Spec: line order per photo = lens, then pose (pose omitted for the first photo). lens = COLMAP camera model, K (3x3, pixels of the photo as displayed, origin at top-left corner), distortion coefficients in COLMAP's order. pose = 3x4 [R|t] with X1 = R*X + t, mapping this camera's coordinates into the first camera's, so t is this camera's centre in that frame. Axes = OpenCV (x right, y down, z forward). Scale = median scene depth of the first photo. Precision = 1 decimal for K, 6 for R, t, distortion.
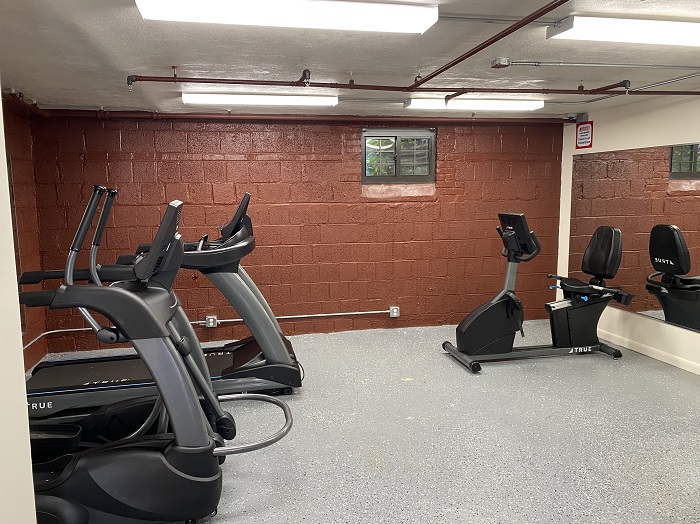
lens RADIAL K [[540.3, 0, 350.0], [0, 540.3, 262.0], [0, 0, 1]] dist [-0.005287, -0.005781]
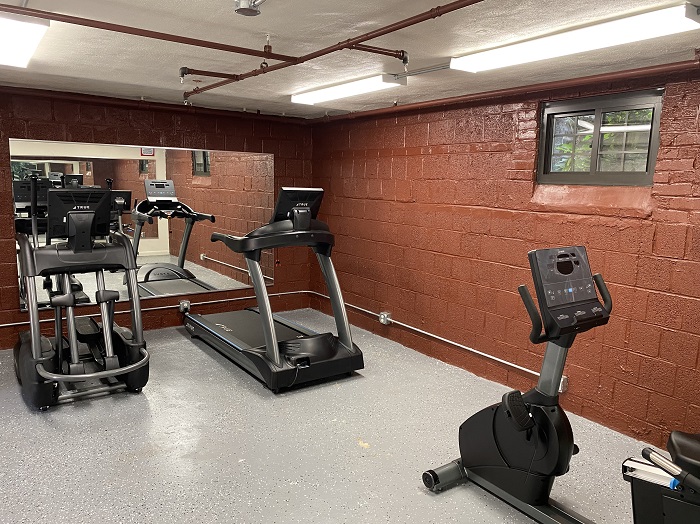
lens RADIAL K [[540.3, 0, 350.0], [0, 540.3, 262.0], [0, 0, 1]] dist [-0.005287, -0.005781]
pose [[0.386176, 0.159335, -0.908560, 0.573830], [-0.157484, 0.981896, 0.105258, -0.081364], [0.908882, 0.102435, 0.404277, 0.513498]]
